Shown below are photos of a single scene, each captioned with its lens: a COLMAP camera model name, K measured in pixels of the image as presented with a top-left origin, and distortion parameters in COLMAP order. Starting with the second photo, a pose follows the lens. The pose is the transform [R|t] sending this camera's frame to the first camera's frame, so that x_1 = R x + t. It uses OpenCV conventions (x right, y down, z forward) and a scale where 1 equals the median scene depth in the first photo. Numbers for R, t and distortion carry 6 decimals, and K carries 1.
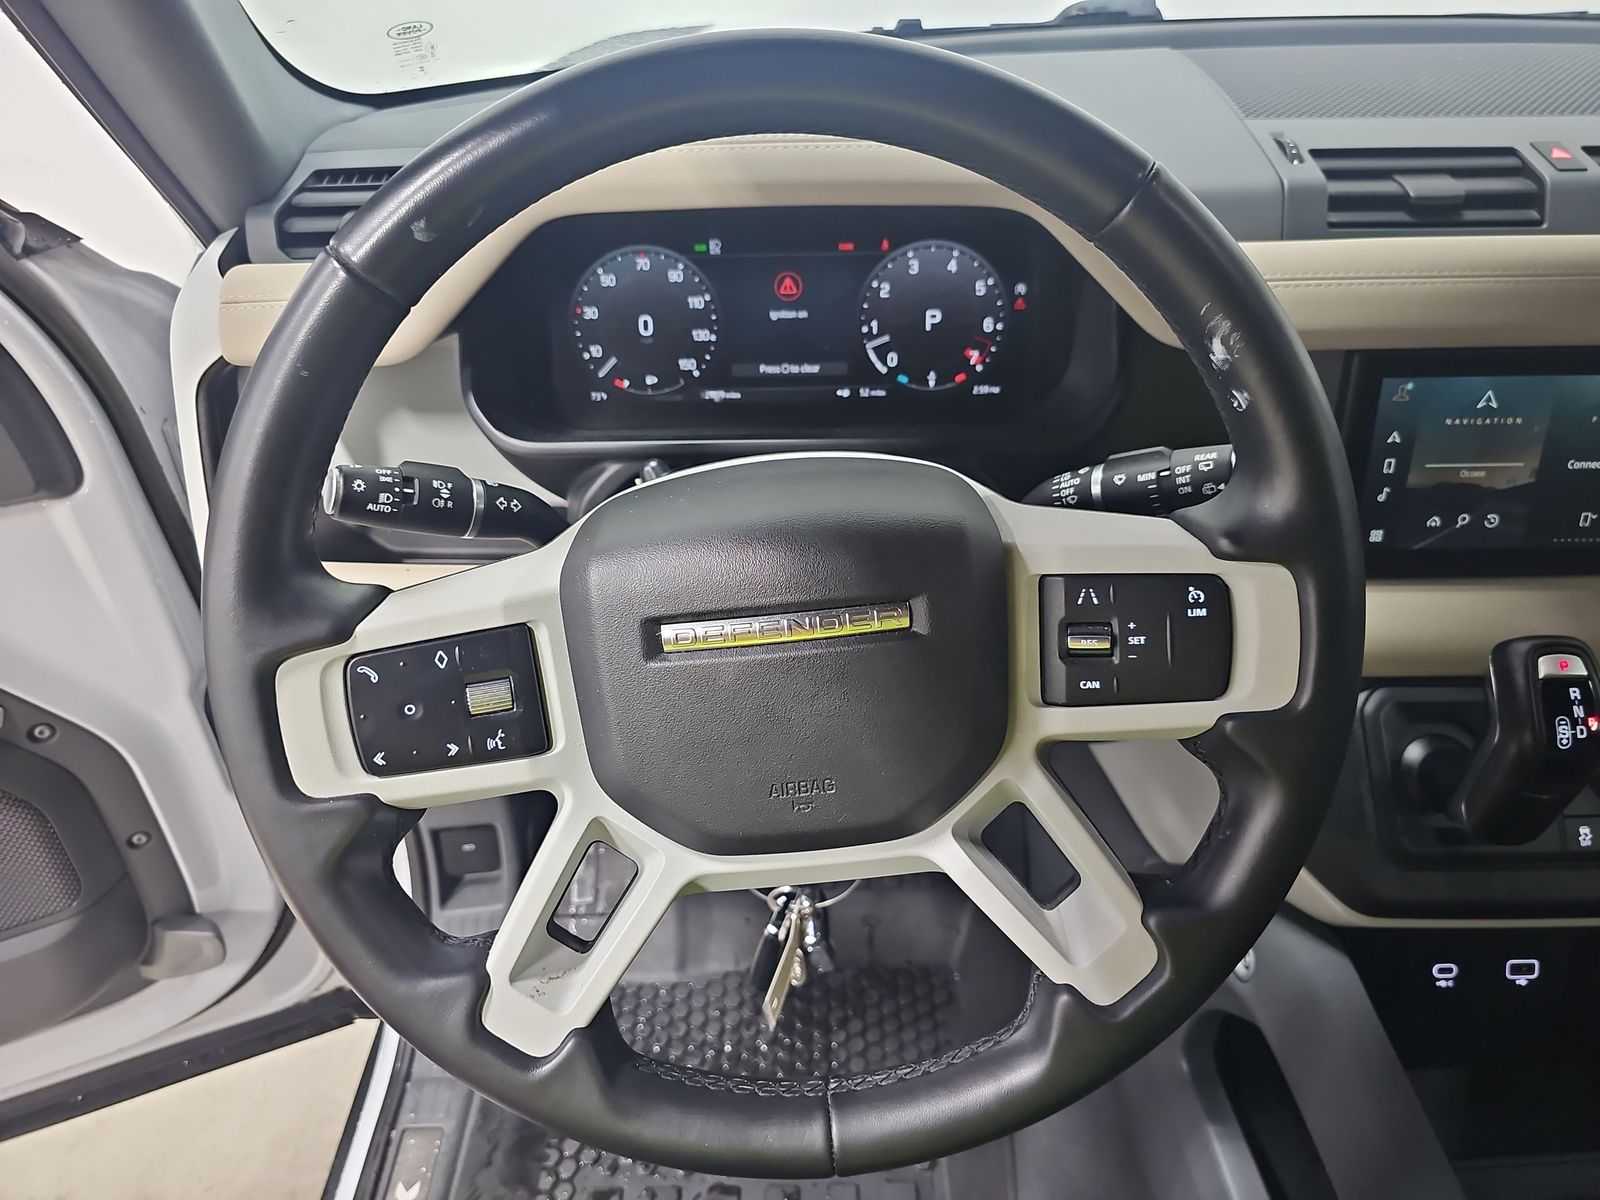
lens RADIAL K [[1147.7, 0, 800.3], [0, 1147.7, 588.8], [0, 0, 1]] dist [0.065577, -0.004805]
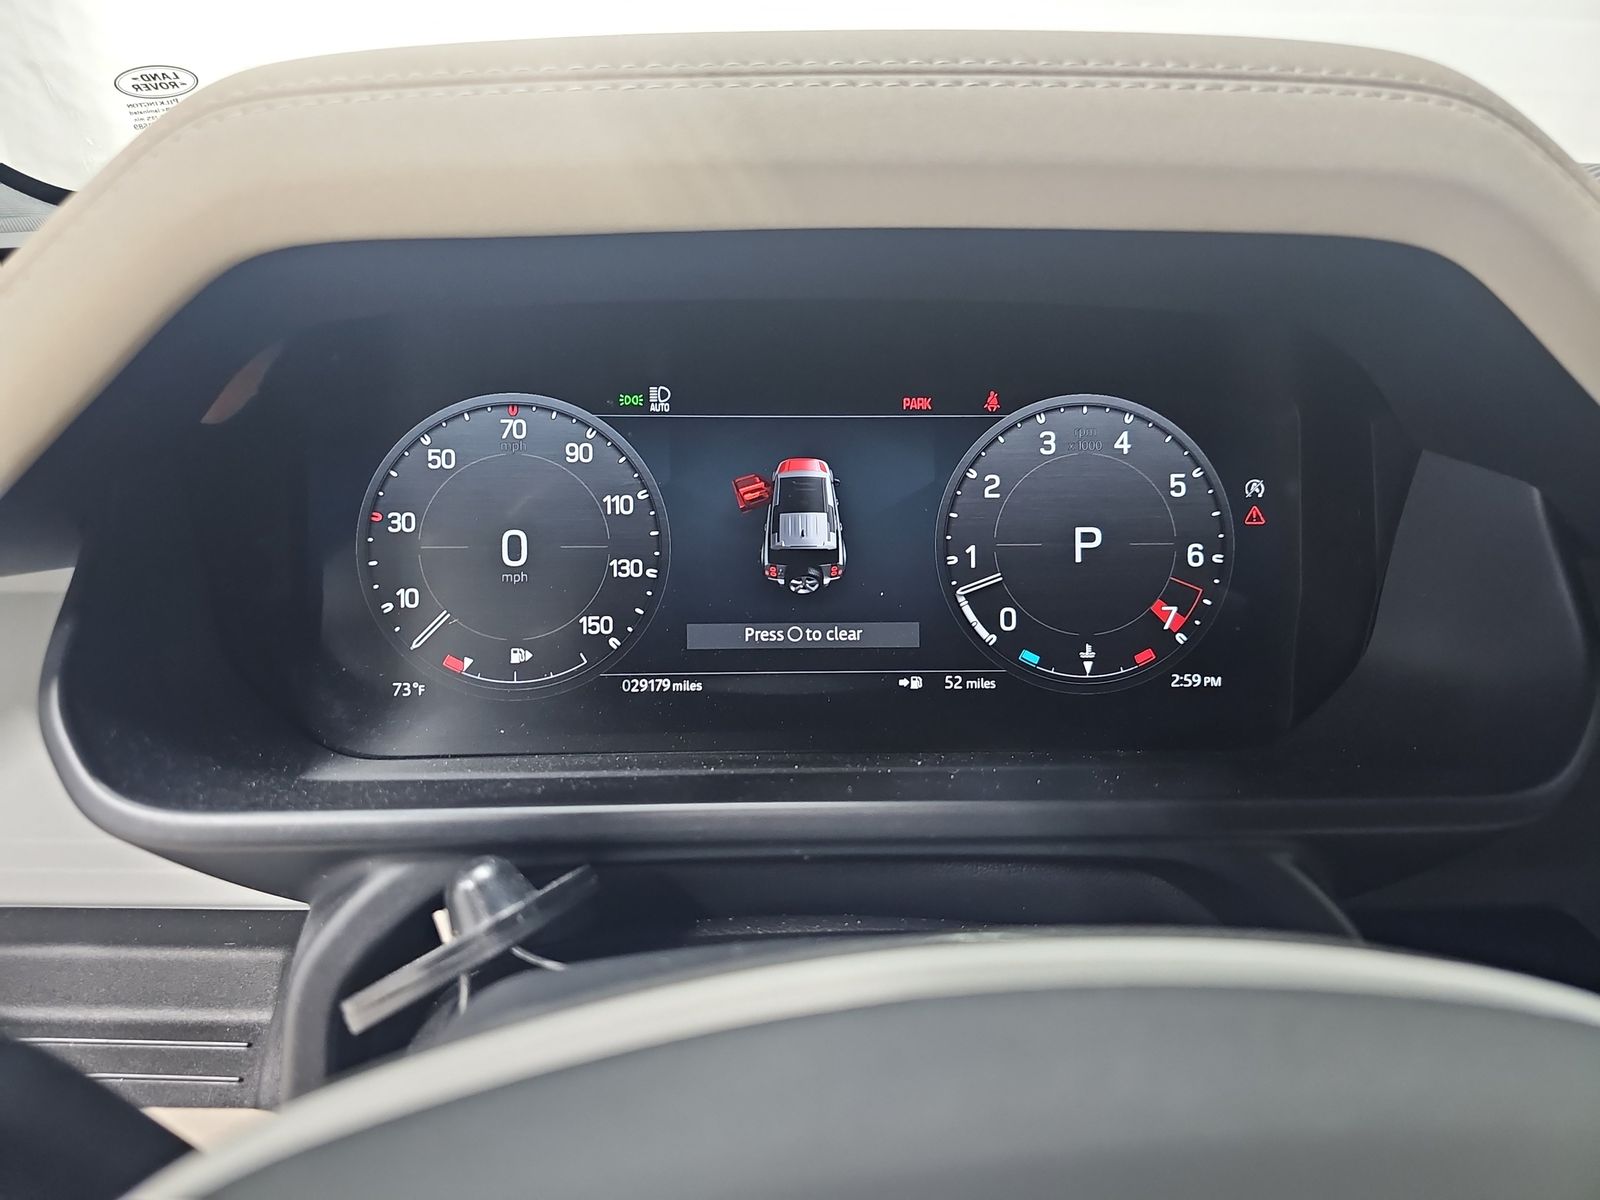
lens RADIAL K [[1147.7, 0, 800.3], [0, 1147.7, 588.8], [0, 0, 1]] dist [0.065577, -0.004805]
pose [[0.998716, 0.011326, 0.049368, -0.035888], [0.000210, 0.973744, -0.227647, -0.099034], [-0.050650, 0.227365, 0.972491, 0.520206]]
